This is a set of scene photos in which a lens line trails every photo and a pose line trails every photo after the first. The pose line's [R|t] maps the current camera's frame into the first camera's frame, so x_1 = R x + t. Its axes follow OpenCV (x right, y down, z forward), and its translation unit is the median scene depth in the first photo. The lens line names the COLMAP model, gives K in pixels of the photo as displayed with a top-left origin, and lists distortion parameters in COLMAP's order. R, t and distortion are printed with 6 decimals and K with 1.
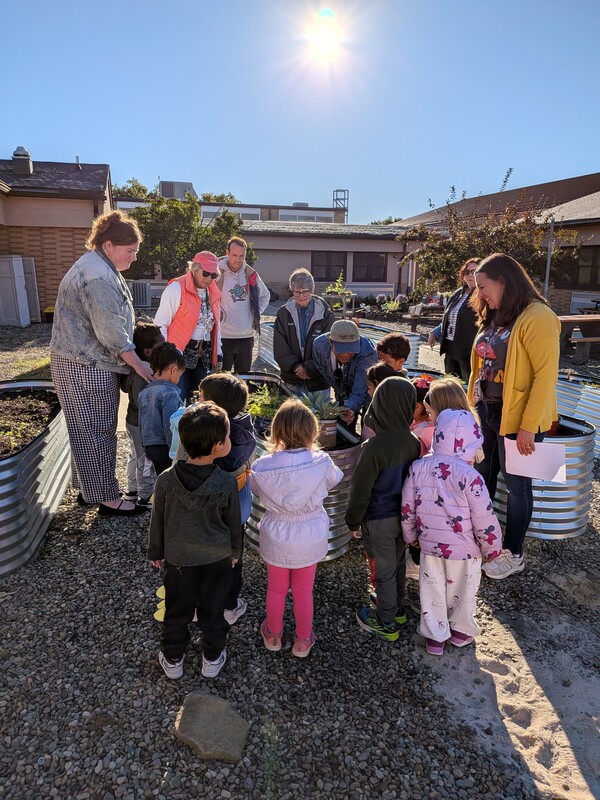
lens RADIAL K [[578.6, 0, 300.0], [0, 578.6, 400.0], [0, 0, 1]] dist [0.004666, -0.002310]
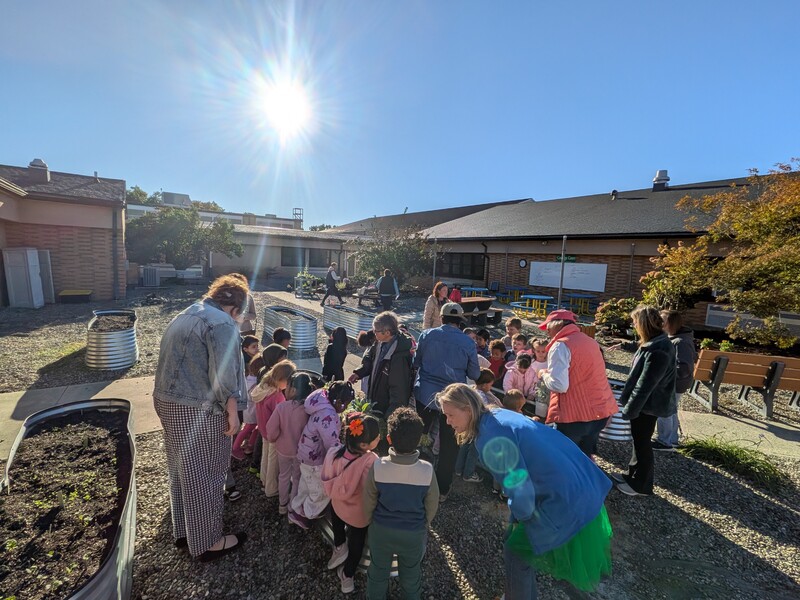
lens RADIAL K [[345.8, 0, 400.0], [0, 345.8, 300.0], [0, 0, 1]] dist [-0.003363, -0.000553]
pose [[0.923479, -0.019329, 0.383163, -0.061073], [0.050554, 0.996152, -0.071592, -0.050730], [-0.380305, 0.085484, 0.920902, 0.073491]]
